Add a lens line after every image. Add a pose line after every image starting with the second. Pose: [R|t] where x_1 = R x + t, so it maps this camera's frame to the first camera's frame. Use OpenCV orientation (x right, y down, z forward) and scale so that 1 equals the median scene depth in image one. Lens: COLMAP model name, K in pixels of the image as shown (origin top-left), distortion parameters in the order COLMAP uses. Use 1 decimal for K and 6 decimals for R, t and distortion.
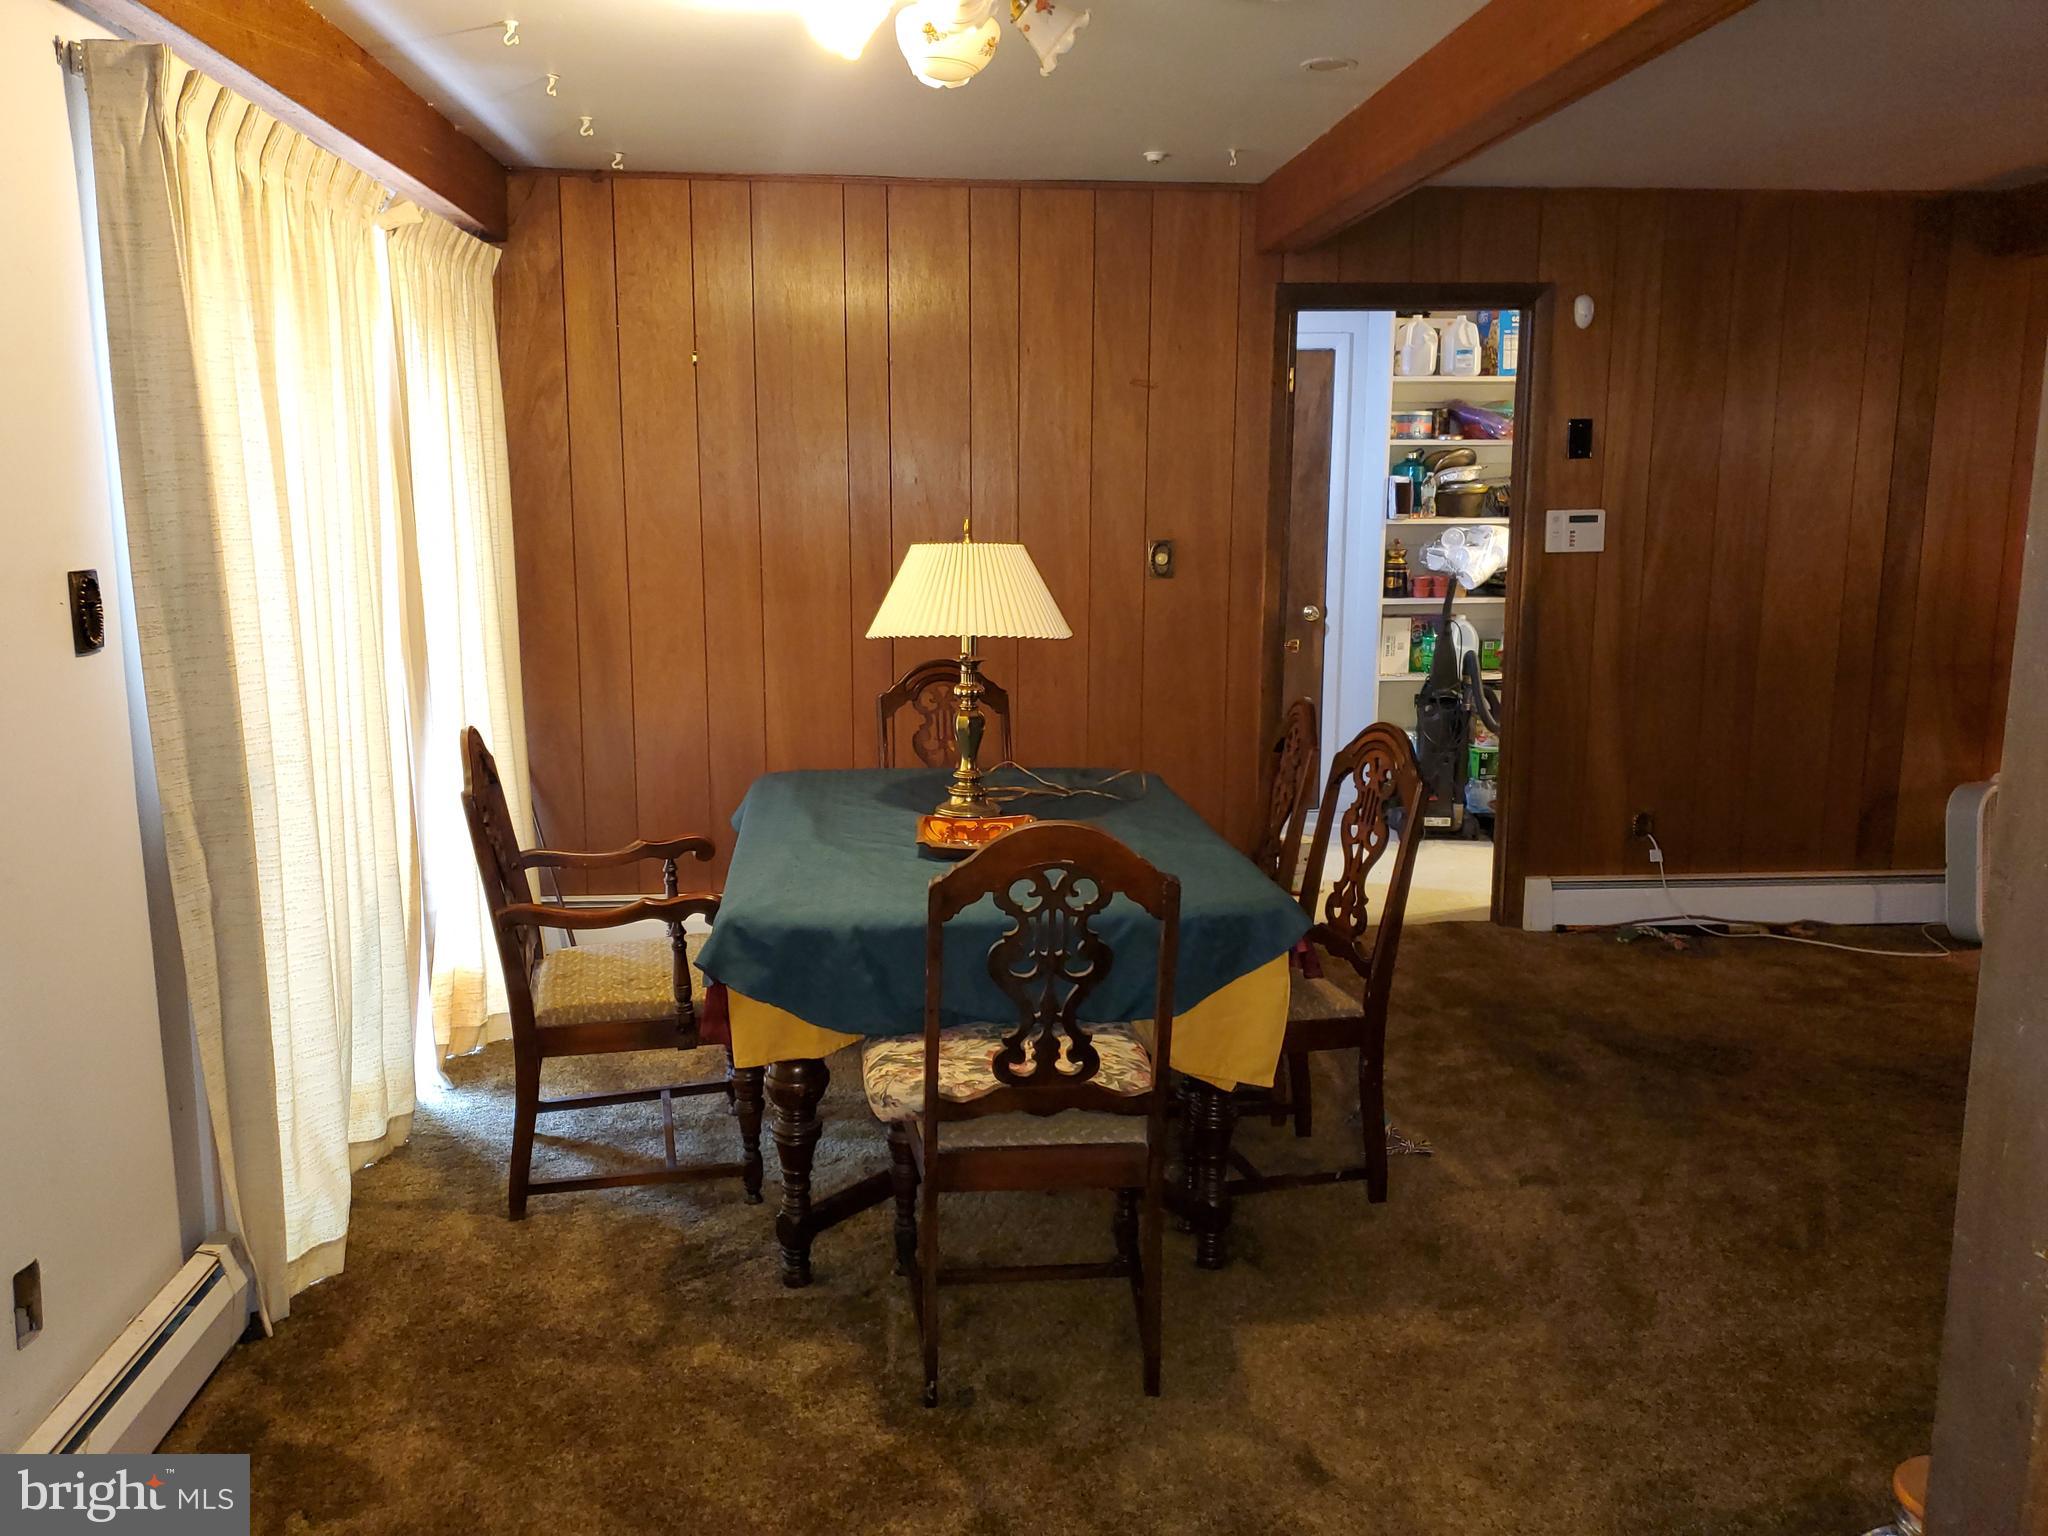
lens RADIAL K [[1577.9, 0, 980.6], [0, 1577.9, 744.8], [0, 0, 1]] dist [0.052031, -0.081512]
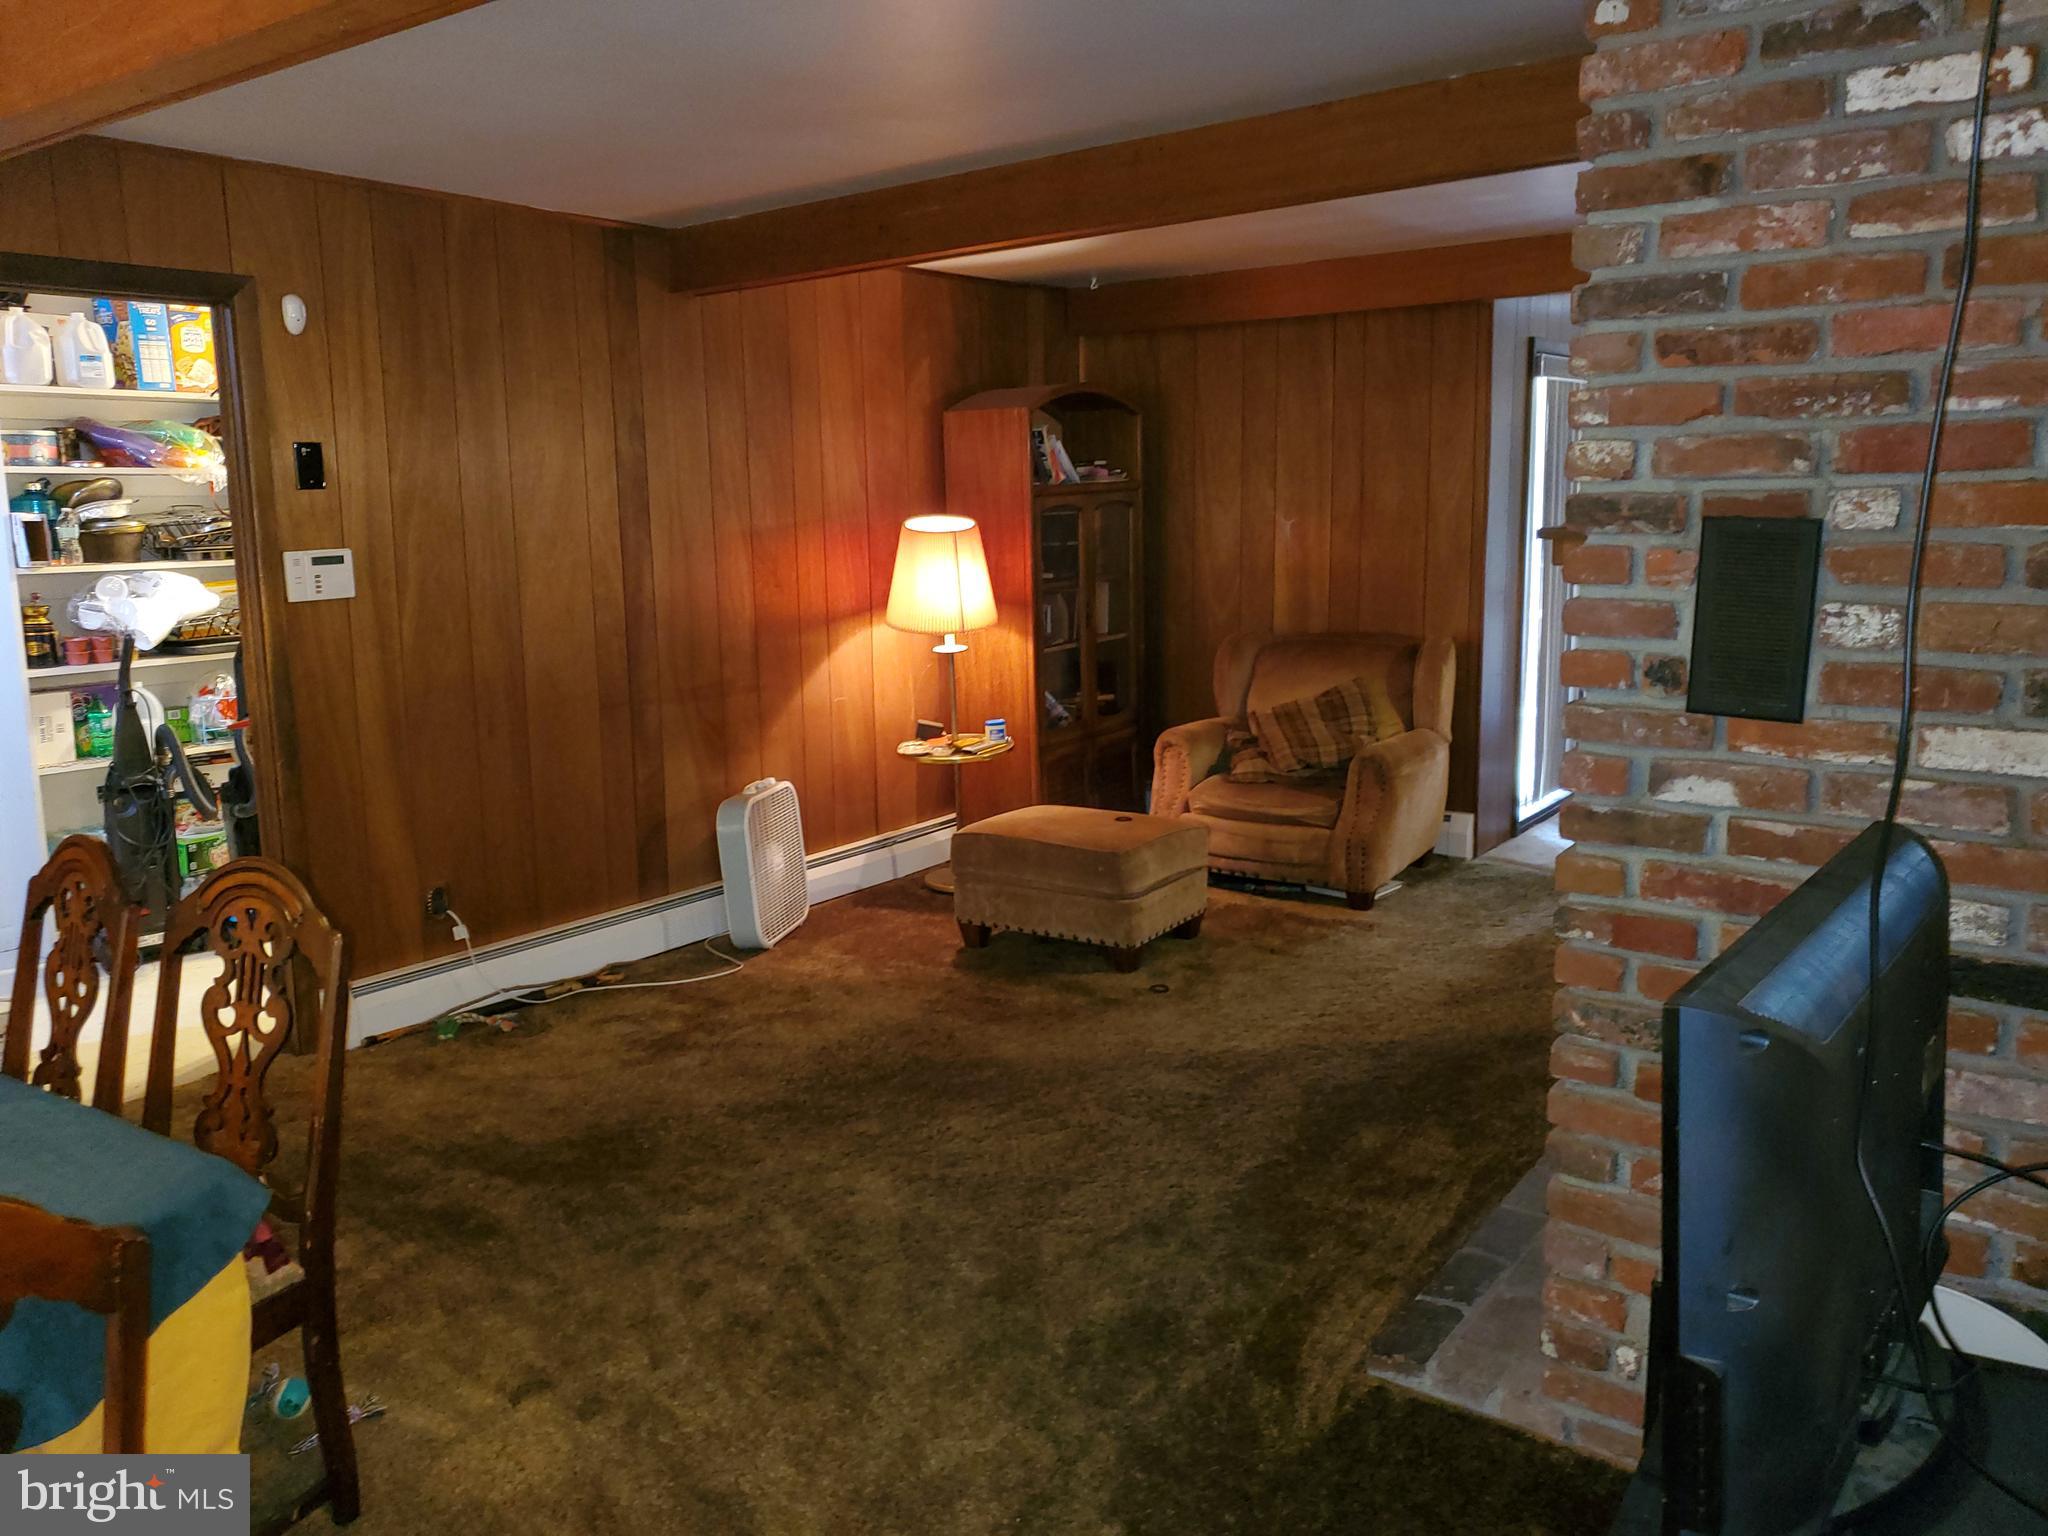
lens RADIAL K [[1577.9, 0, 980.6], [0, 1577.9, 744.8], [0, 0, 1]] dist [0.052031, -0.081512]
pose [[0.651086, -0.125315, 0.748587, -0.039388], [0.140793, 0.989100, 0.043123, -0.032449], [-0.745831, 0.077319, 0.661633, 0.188545]]
